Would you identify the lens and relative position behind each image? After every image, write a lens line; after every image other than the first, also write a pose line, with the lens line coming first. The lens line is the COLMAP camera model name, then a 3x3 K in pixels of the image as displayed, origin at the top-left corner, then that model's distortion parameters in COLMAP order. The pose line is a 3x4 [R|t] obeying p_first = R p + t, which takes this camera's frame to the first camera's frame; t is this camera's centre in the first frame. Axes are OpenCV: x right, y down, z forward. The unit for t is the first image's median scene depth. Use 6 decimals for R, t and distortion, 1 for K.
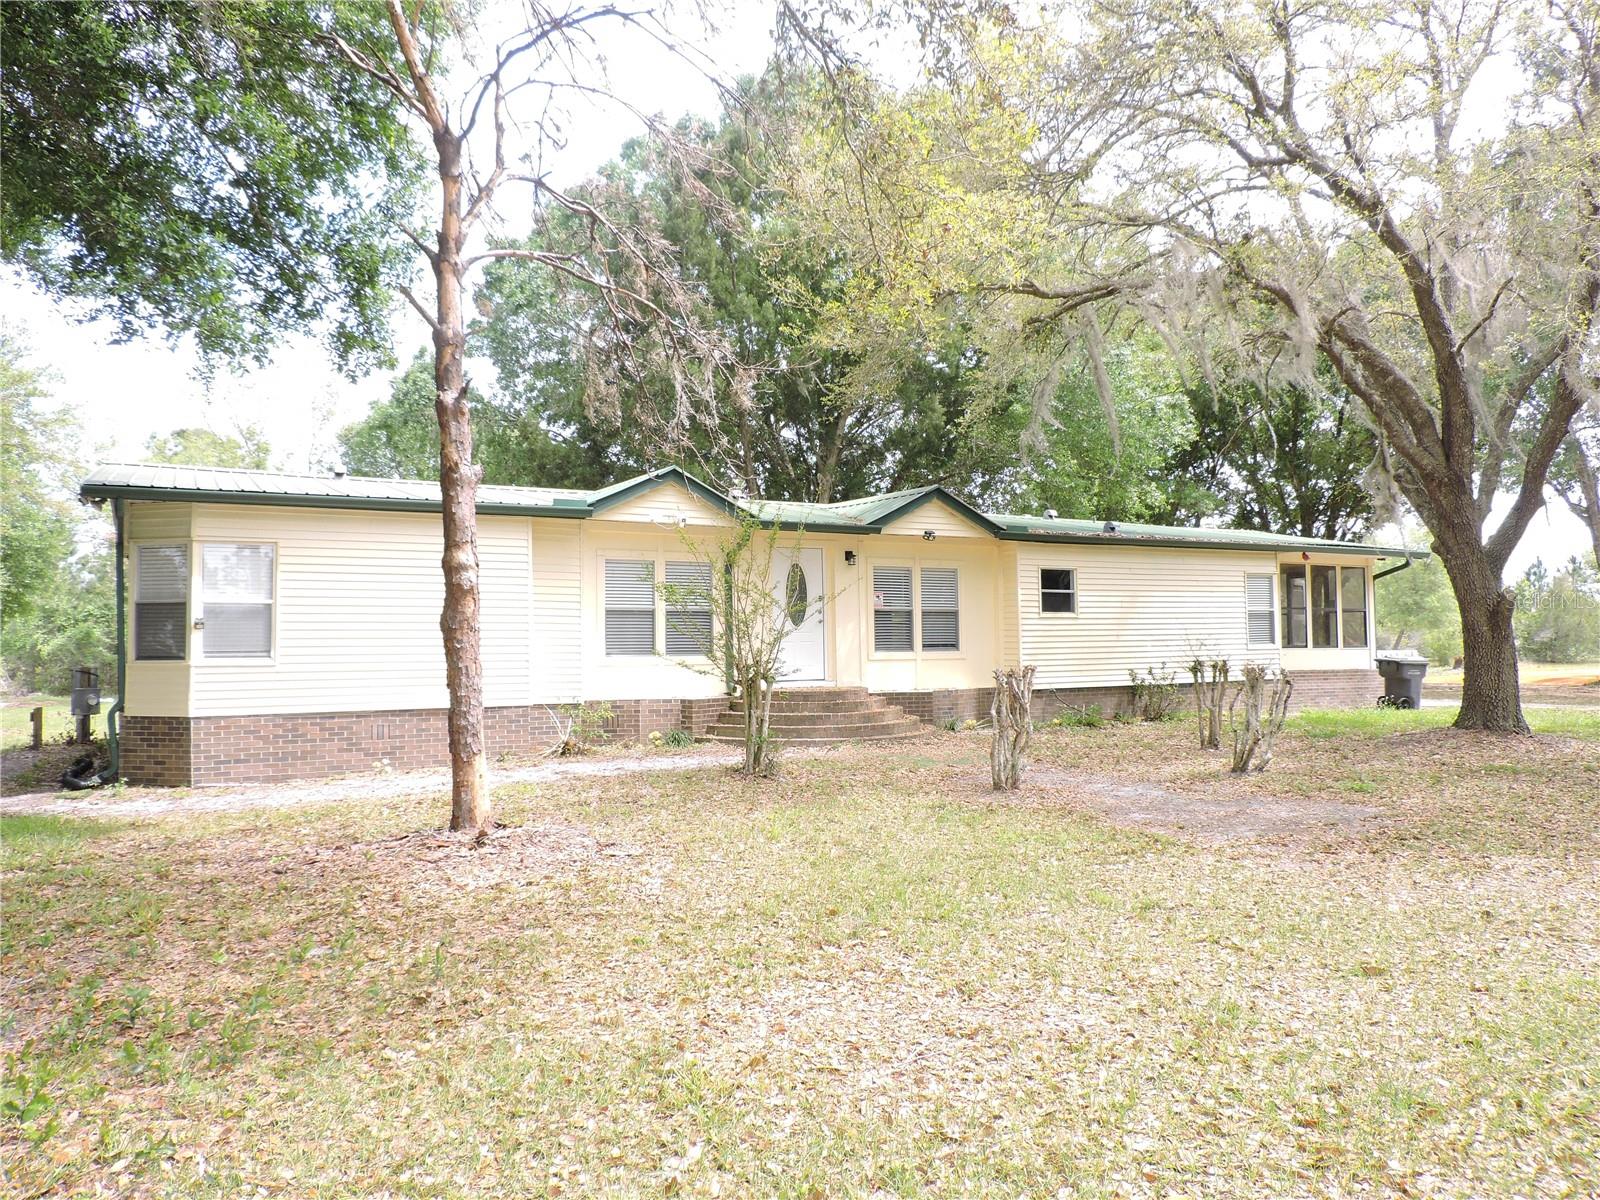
lens RADIAL K [[1142.1, 0, 807.4], [0, 1142.1, 606.4], [0, 0, 1]] dist [-0.009774, -0.021843]
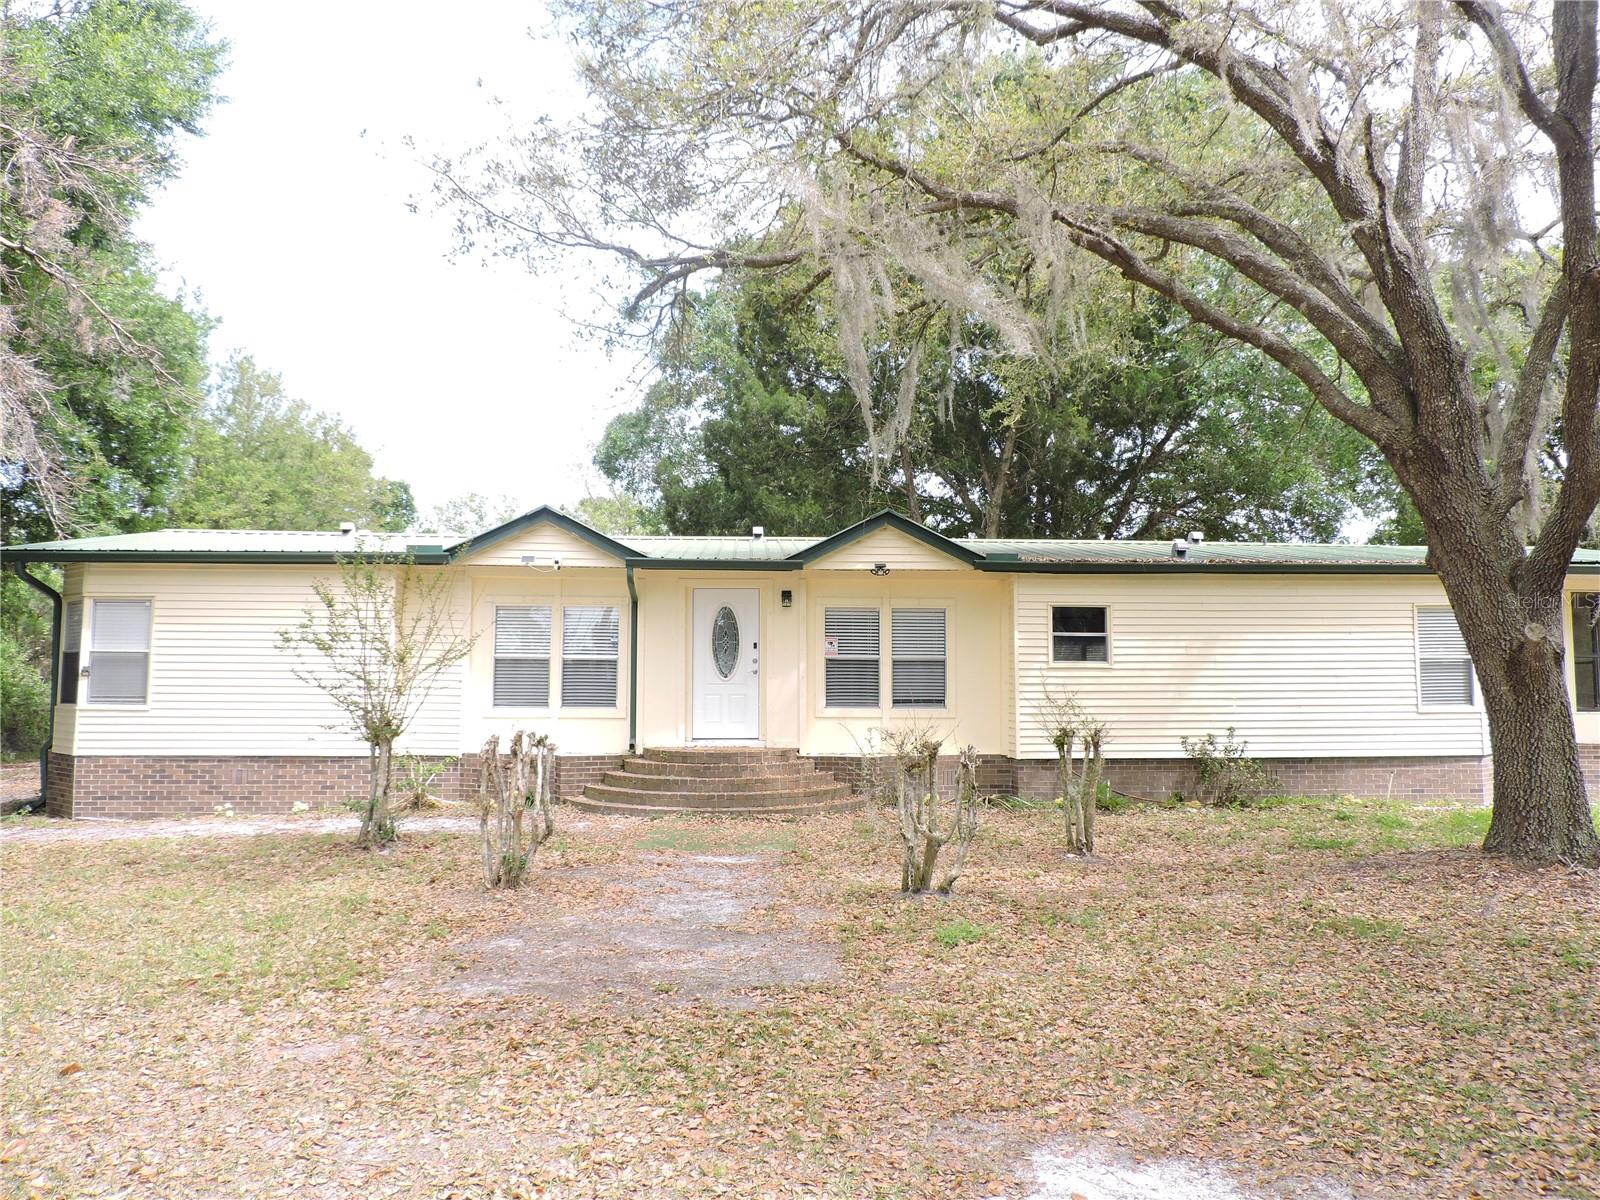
lens RADIAL K [[1142.1, 0, 798.6], [0, 1142.1, 592.6], [0, 0, 1]] dist [-0.009774, -0.021843]
pose [[0.898566, -0.026202, -0.438056, 0.422699], [0.002414, 0.998496, -0.054772, 0.000593], [0.438833, 0.048158, 0.897277, 0.223959]]
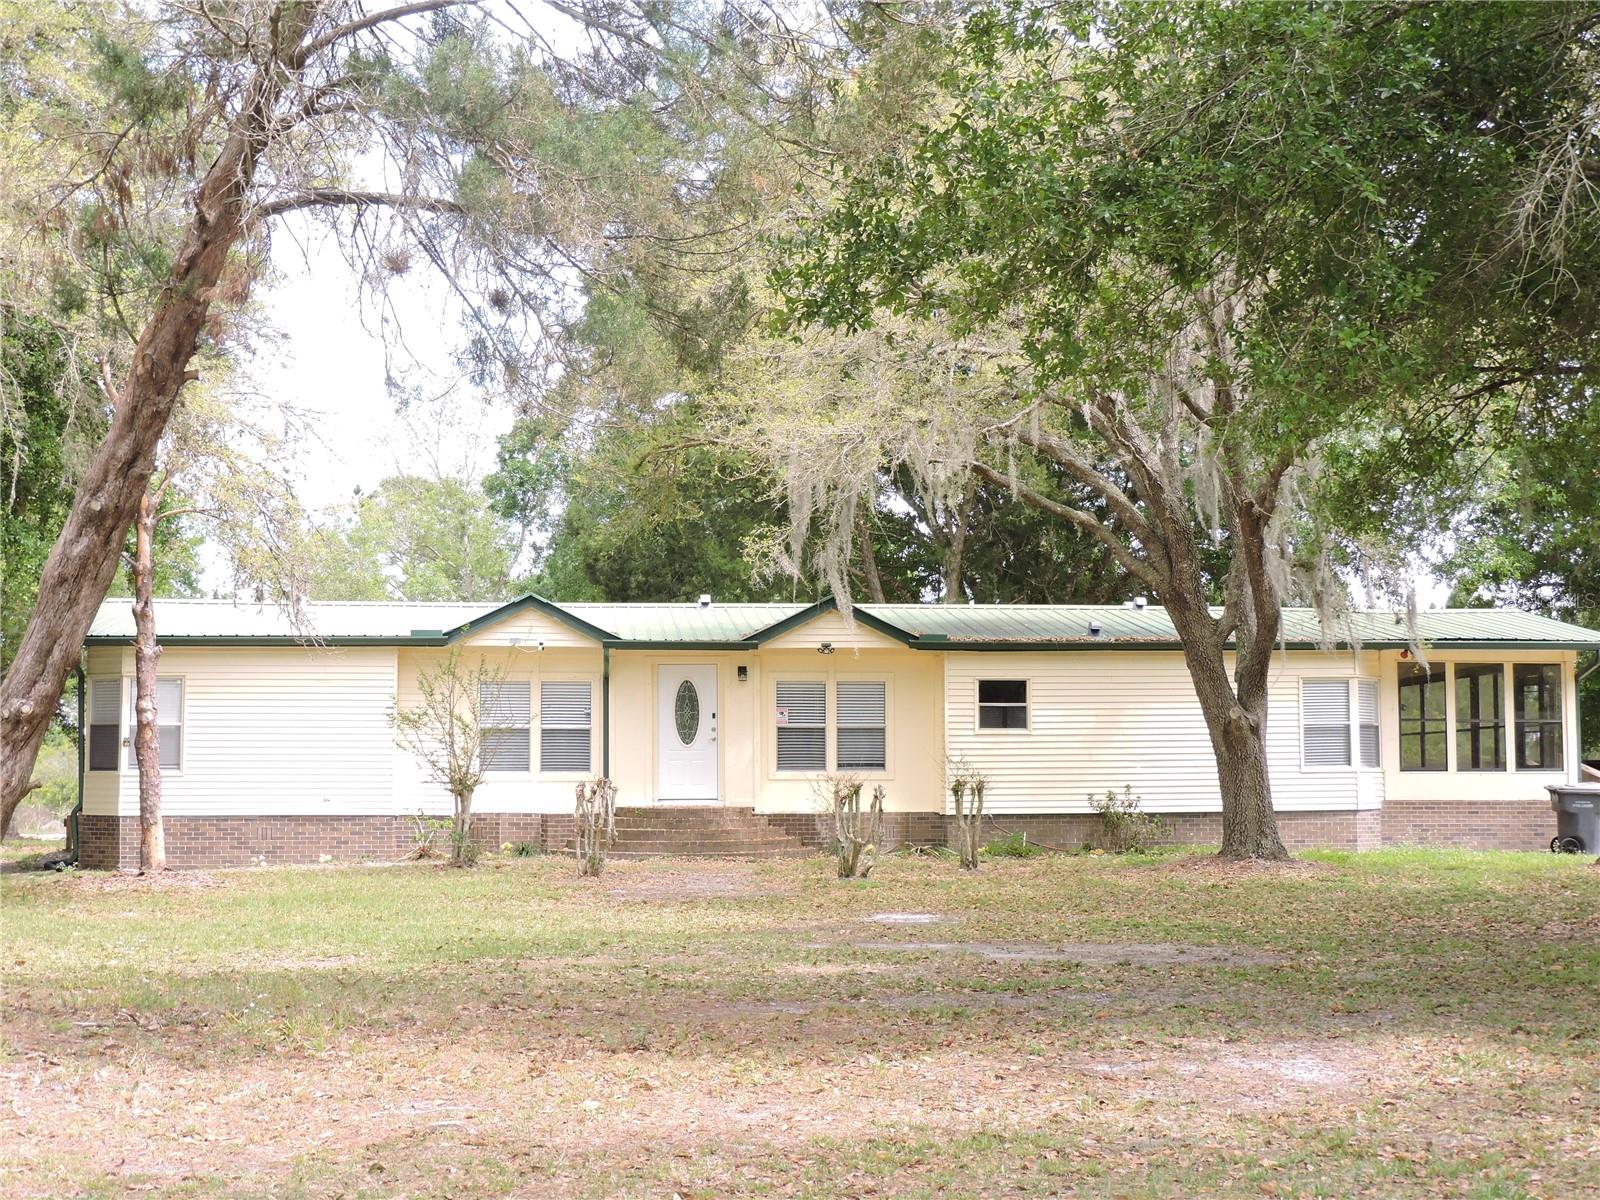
lens RADIAL K [[2165.9, 0, 802.6], [0, 2165.9, 602.5], [0, 0, 1]] dist [-0.045126, 0.000000]
pose [[0.922188, -0.023743, -0.386013, 0.788555], [0.006342, 0.998908, -0.046291, -0.017210], [0.386691, 0.040241, 0.921331, -0.668394]]
